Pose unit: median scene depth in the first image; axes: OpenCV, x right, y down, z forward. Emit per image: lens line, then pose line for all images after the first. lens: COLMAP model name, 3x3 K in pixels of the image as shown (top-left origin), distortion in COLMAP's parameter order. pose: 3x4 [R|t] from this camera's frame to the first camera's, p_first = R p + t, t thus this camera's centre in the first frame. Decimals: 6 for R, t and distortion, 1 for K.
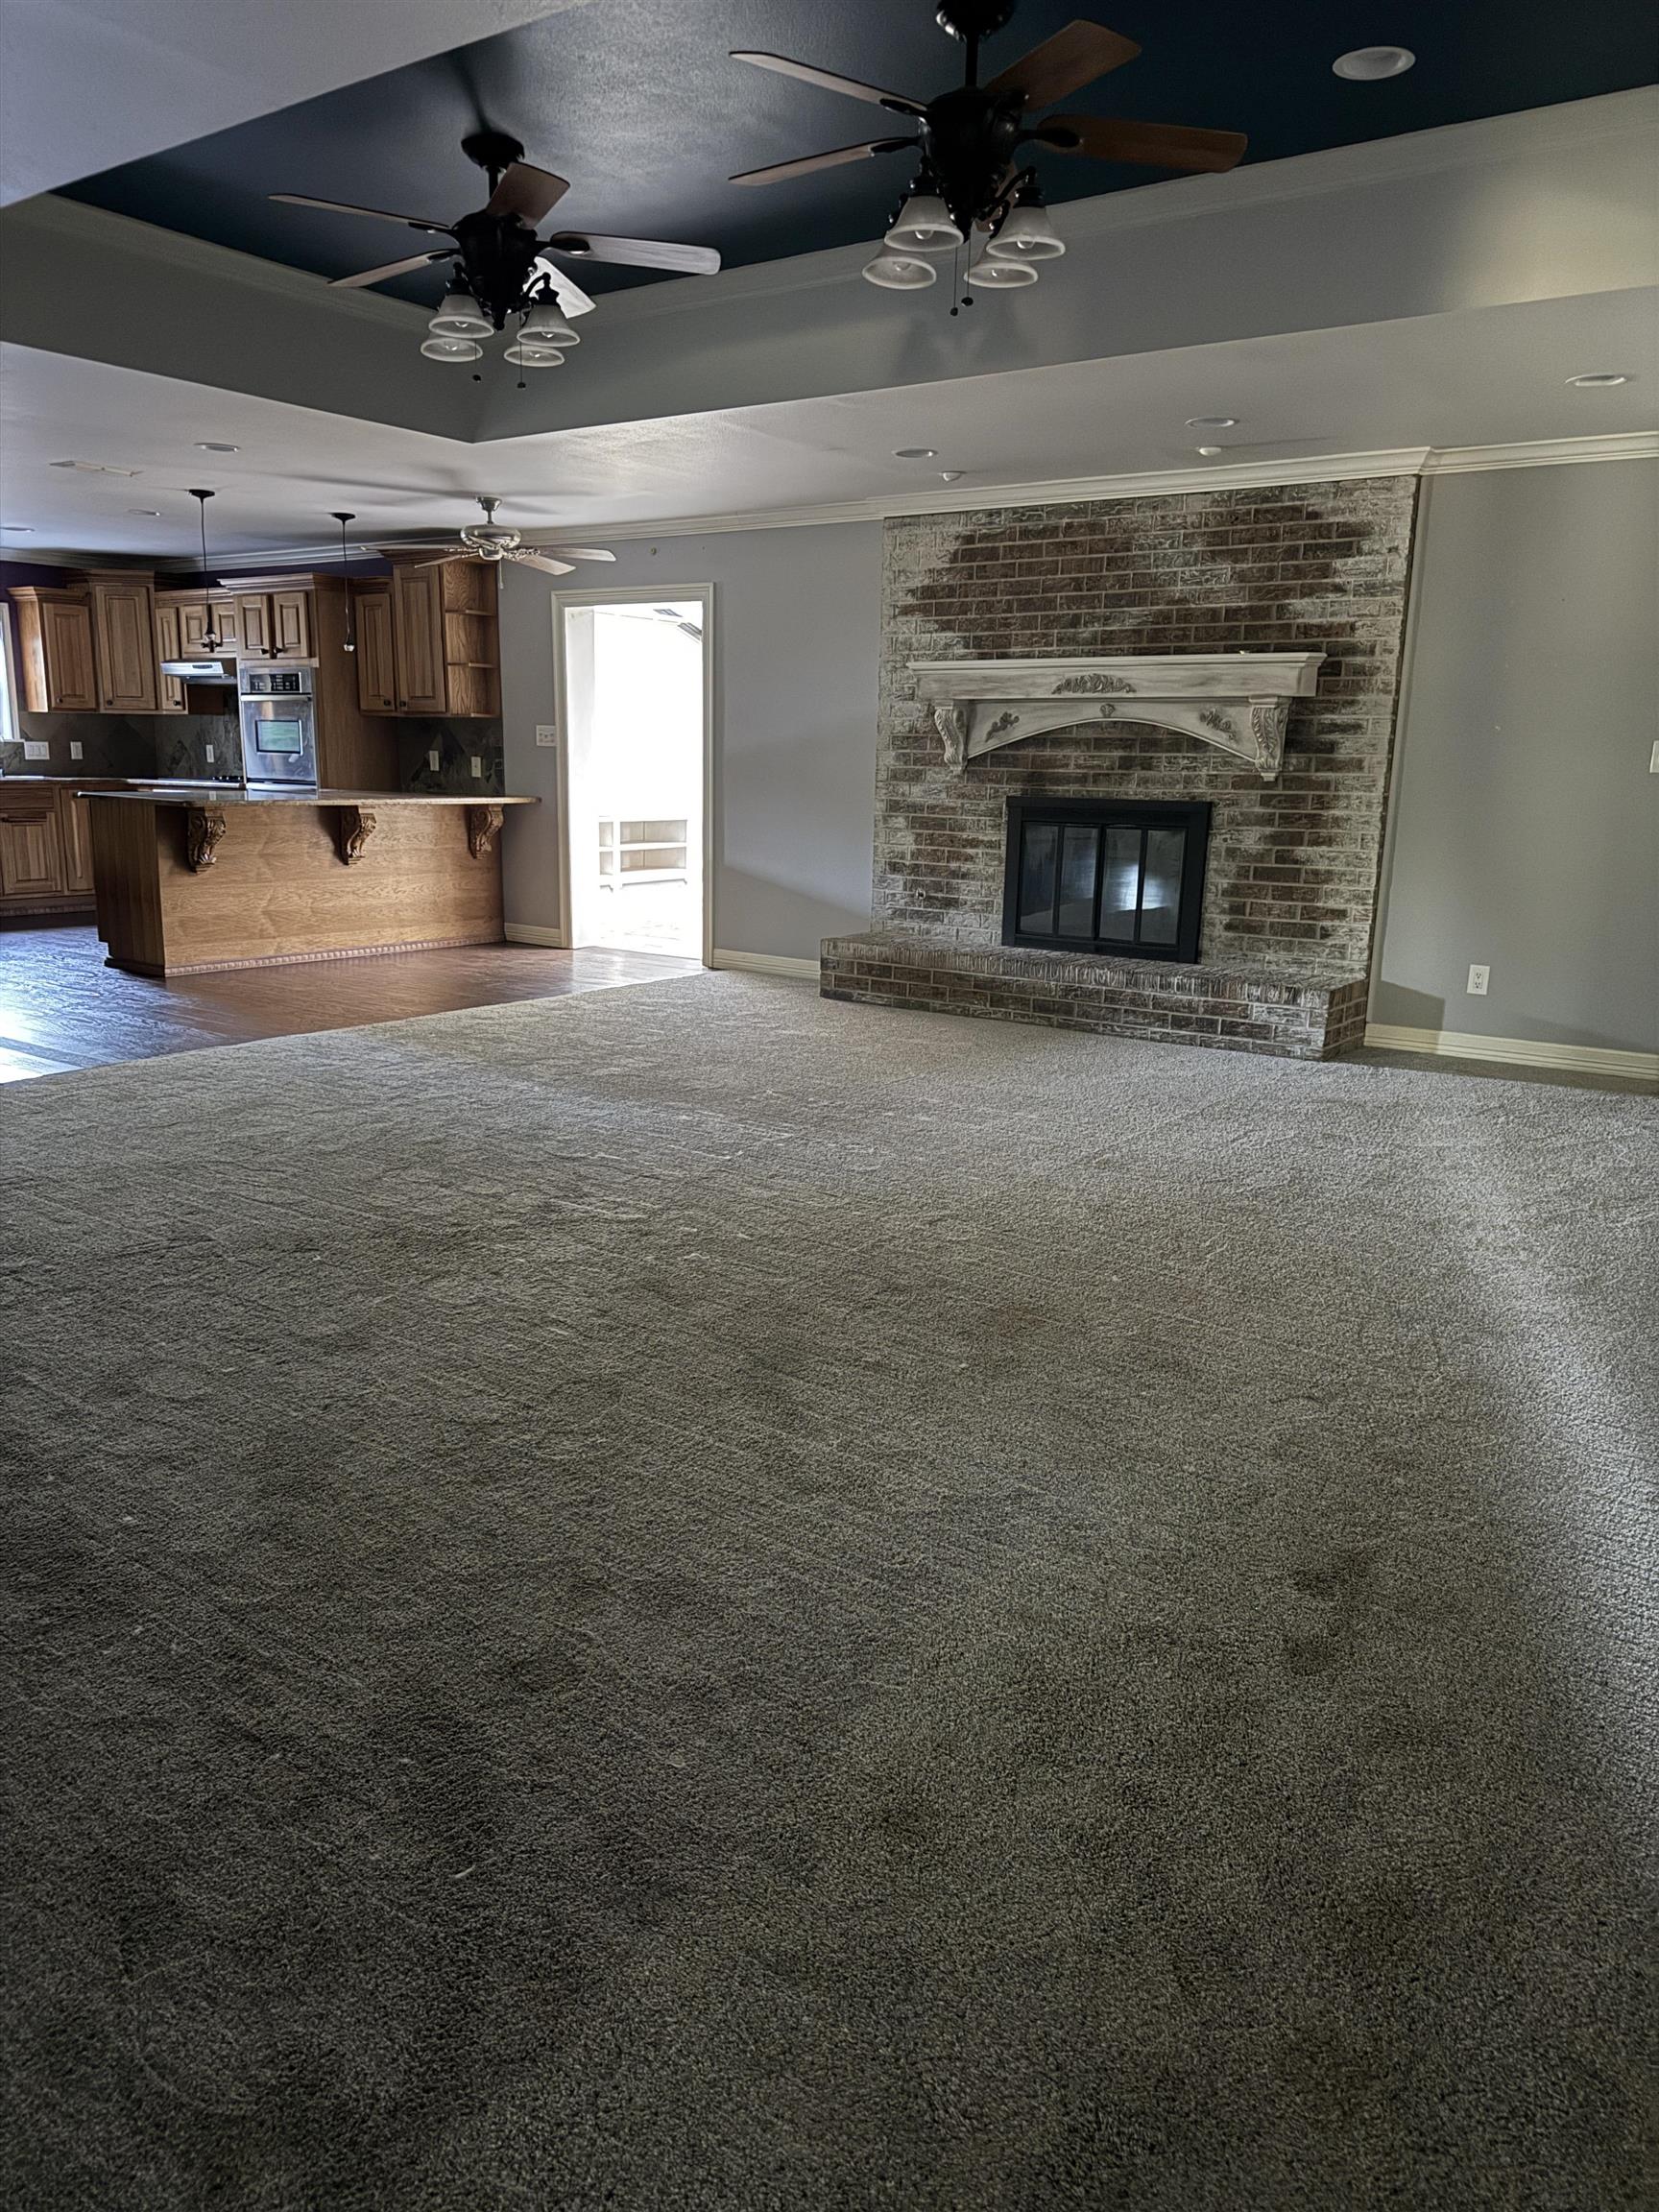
lens RADIAL K [[1558.0, 0, 818.6], [0, 1558.0, 1113.7], [0, 0, 1]] dist [0.179754, -0.342994]
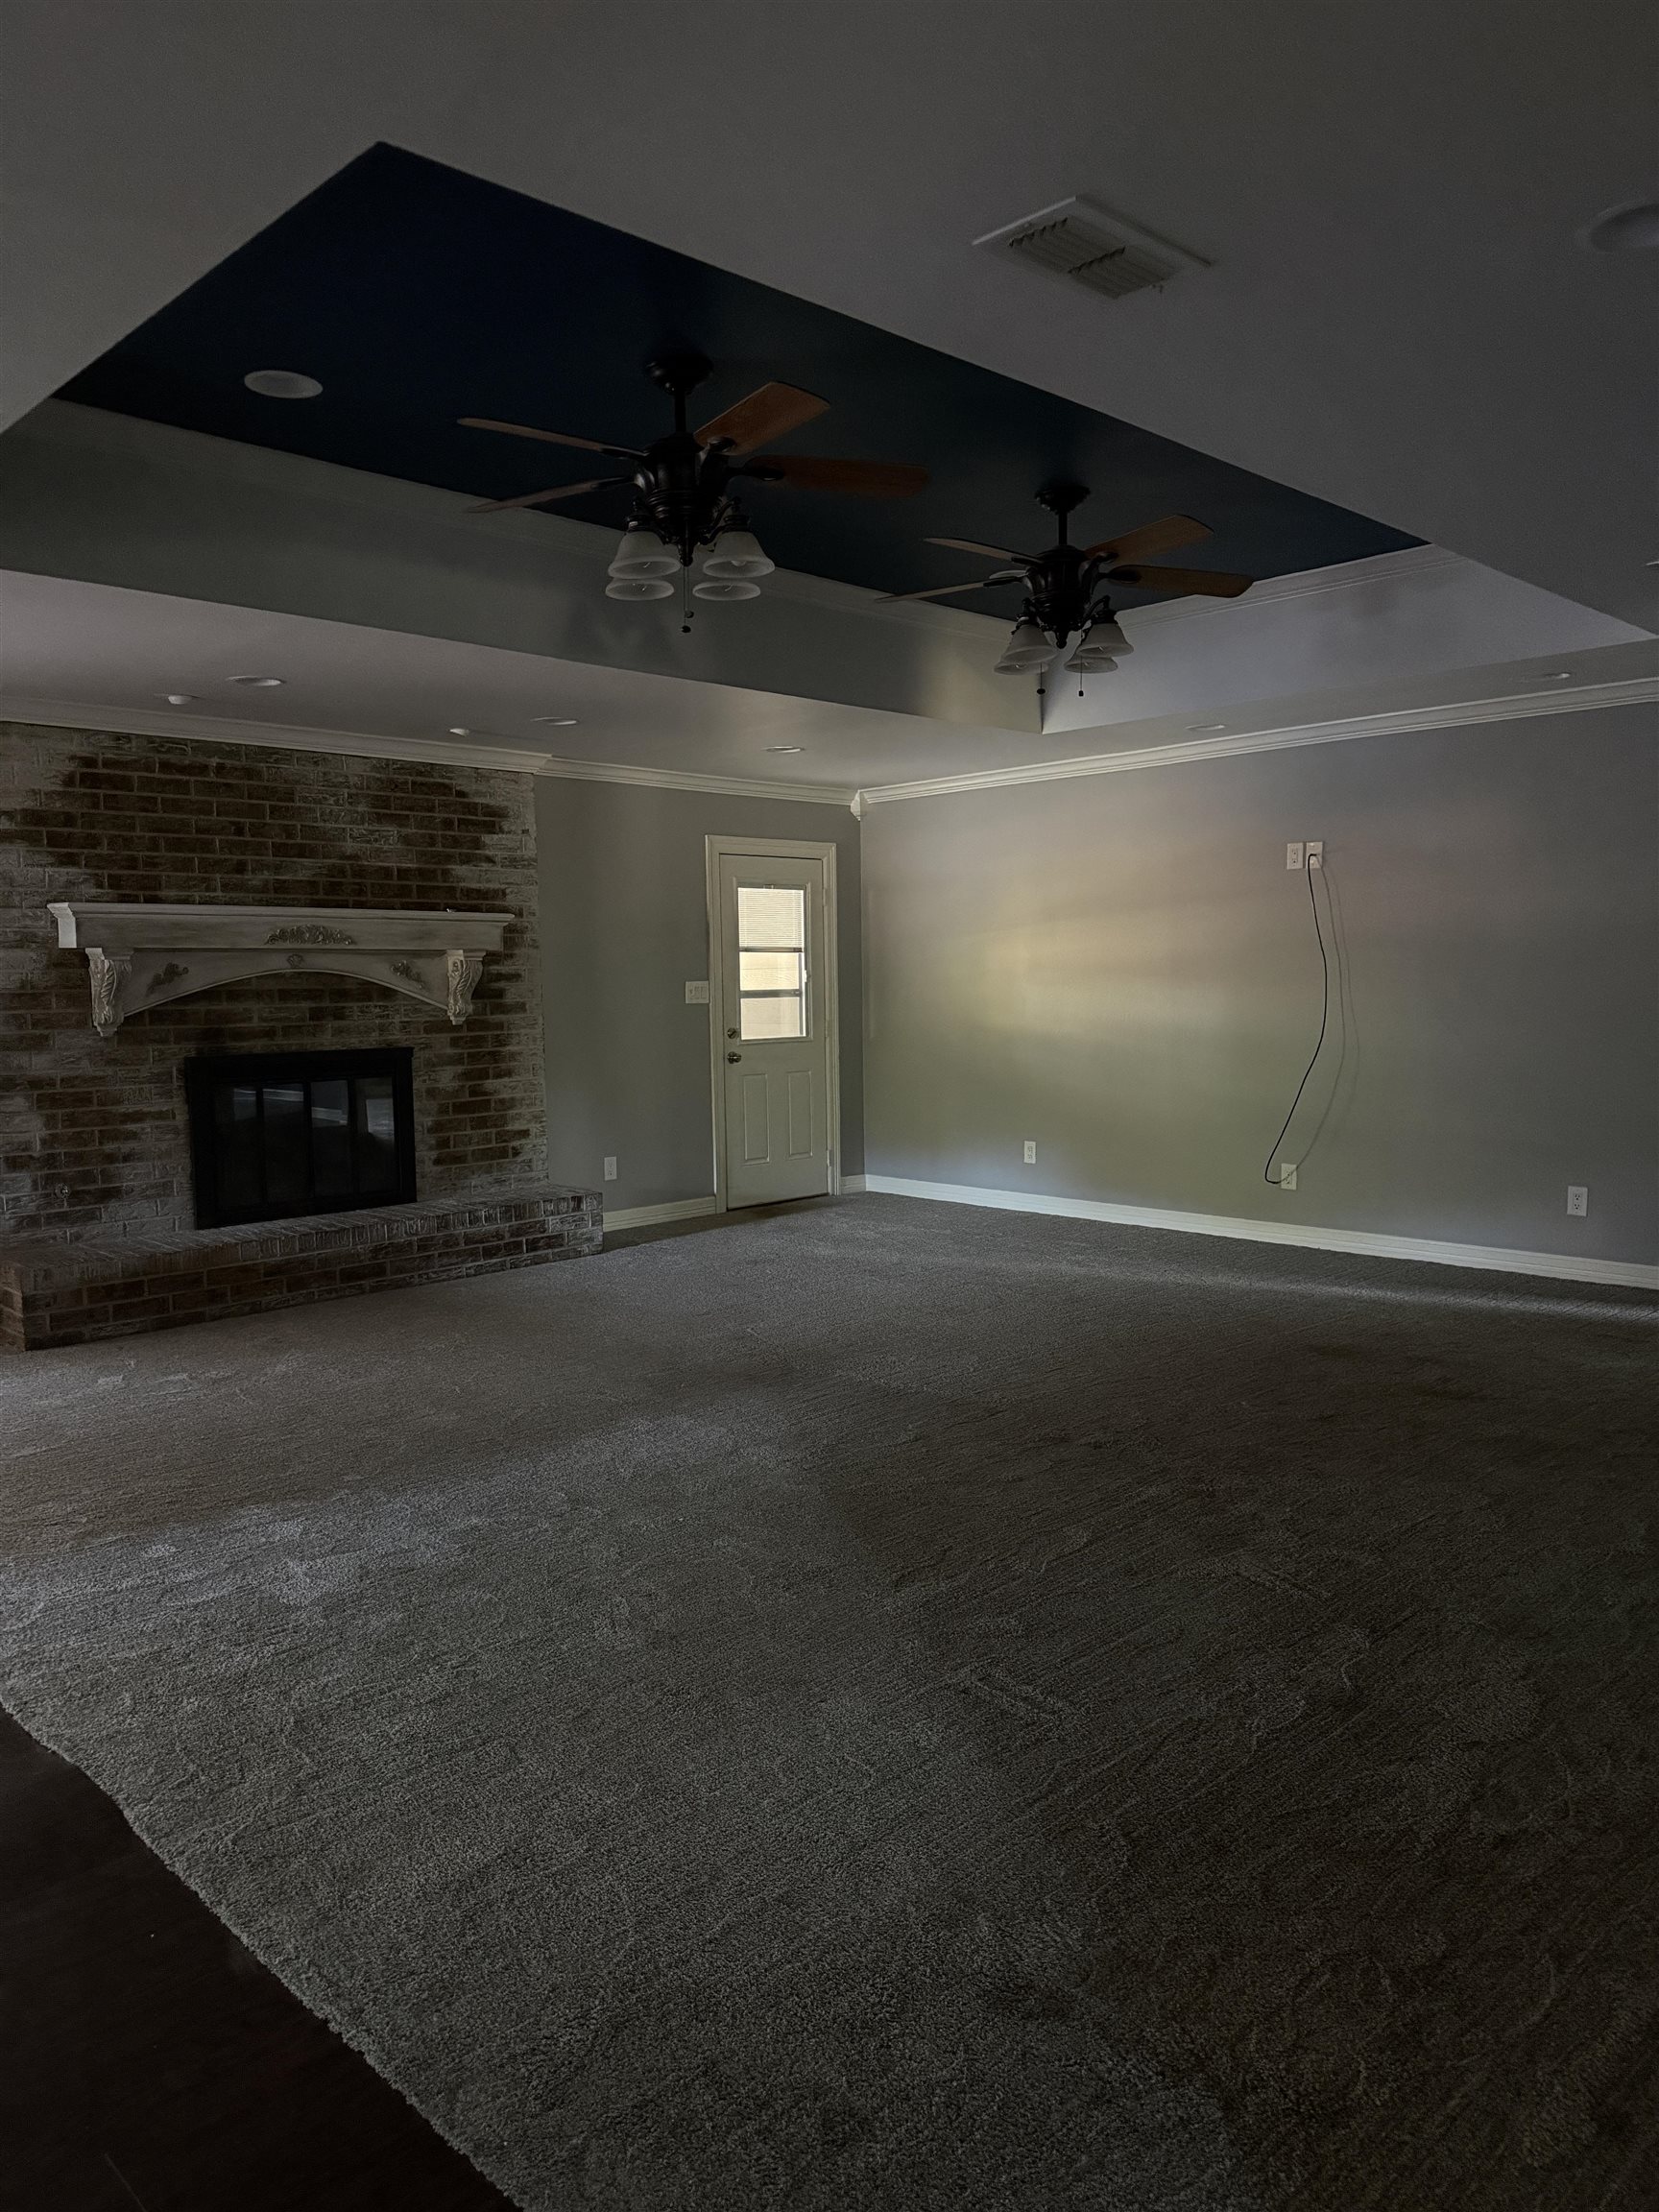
lens RADIAL K [[1558.0, 0, 818.6], [0, 1558.0, 1113.7], [0, 0, 1]] dist [0.179754, -0.342994]
pose [[0.170129, -0.111531, 0.979090, -0.717456], [0.241707, 0.967945, 0.068262, -0.159914], [-0.955319, 0.225039, 0.191634, 0.554404]]
